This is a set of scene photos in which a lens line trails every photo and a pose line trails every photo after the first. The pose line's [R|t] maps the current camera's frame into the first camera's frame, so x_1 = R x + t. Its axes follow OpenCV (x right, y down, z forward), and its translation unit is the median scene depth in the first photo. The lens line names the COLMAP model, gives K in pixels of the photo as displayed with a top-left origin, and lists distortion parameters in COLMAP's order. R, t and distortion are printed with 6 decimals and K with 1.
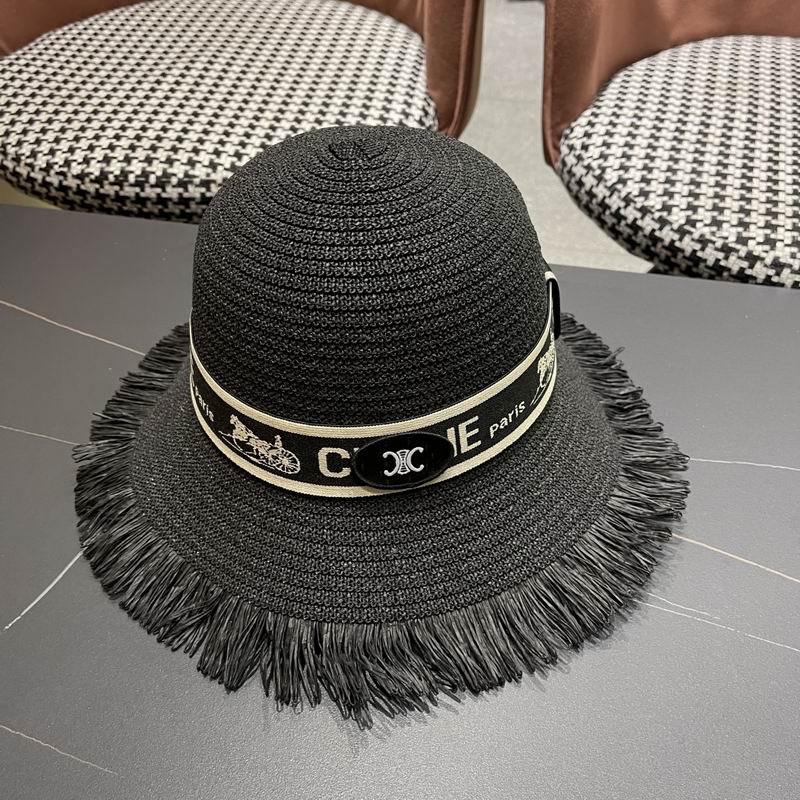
lens RADIAL K [[820.7, 0, 401.6], [0, 820.7, 403.5], [0, 0, 1]] dist [0.018321, 0.000000]
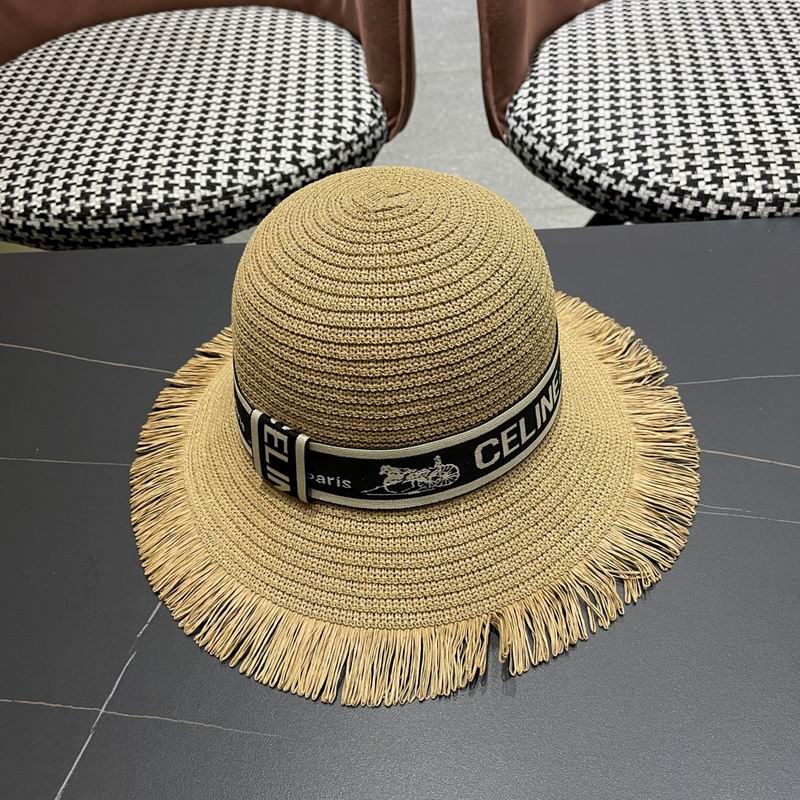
lens RADIAL K [[820.7, 0, 398.8], [0, 820.7, 405.5], [0, 0, 1]] dist [0.018321, 0.000000]
pose [[0.982420, -0.170538, 0.075945, -0.094232], [0.168328, 0.985122, 0.034647, -0.006511], [-0.080724, -0.021254, 0.996510, -0.067058]]
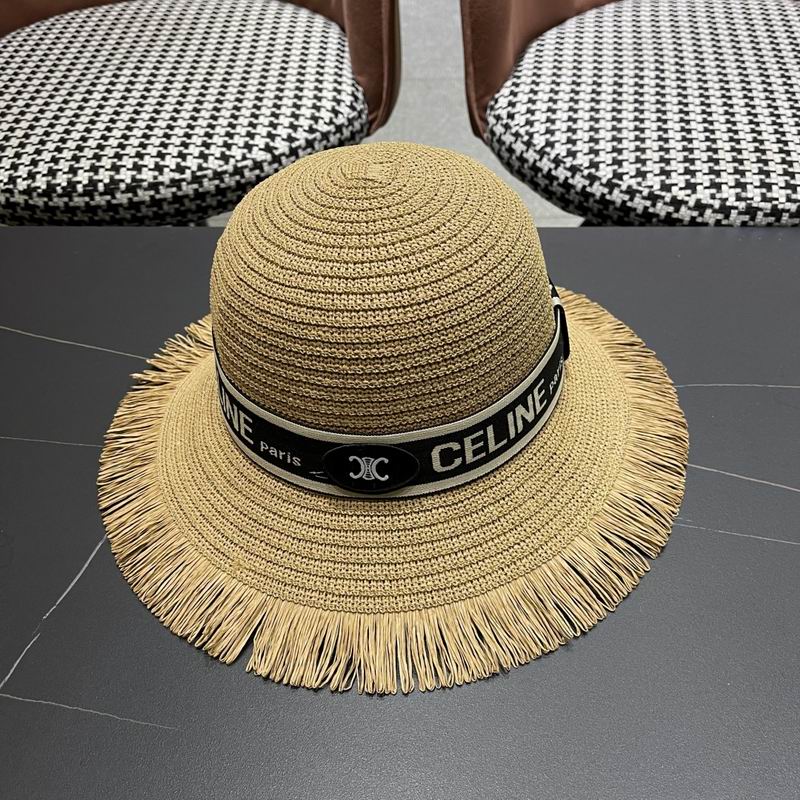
lens RADIAL K [[820.7, 0, 401.3], [0, 820.7, 399.9], [0, 0, 1]] dist [0.018321, 0.000000]
pose [[0.990038, -0.120399, 0.073002, -0.038588], [0.119535, 0.992699, 0.016113, 0.017912], [-0.074409, -0.007226, 0.997202, -0.050032]]
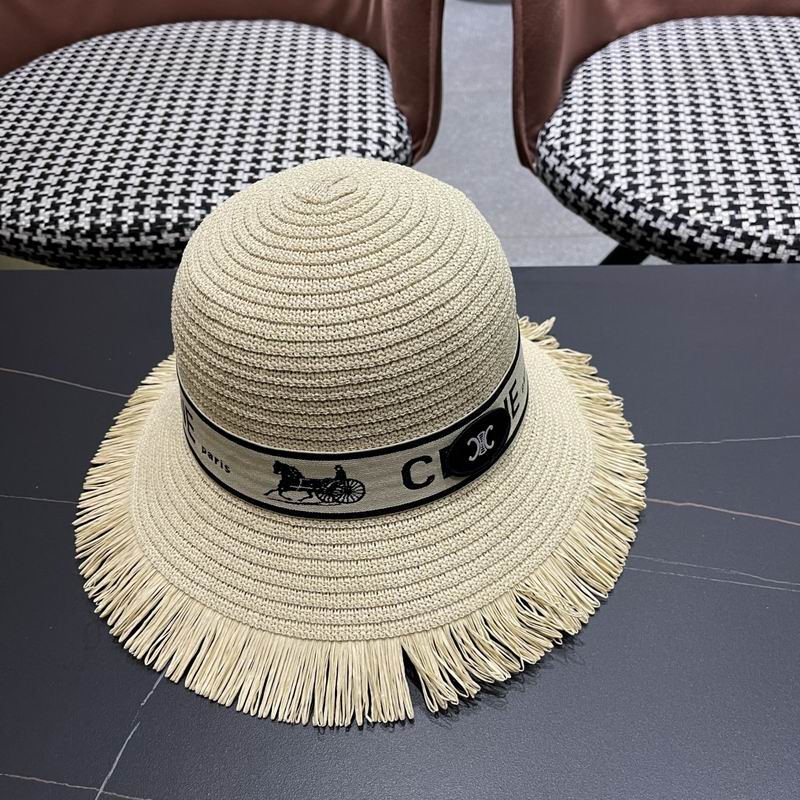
lens RADIAL K [[820.7, 0, 398.2], [0, 820.7, 411.2], [0, 0, 1]] dist [0.018321, 0.000000]
pose [[0.987073, -0.135496, 0.085605, -0.117121], [0.133846, 0.990693, 0.024753, -0.037104], [-0.088163, -0.012975, 0.996022, -0.013468]]
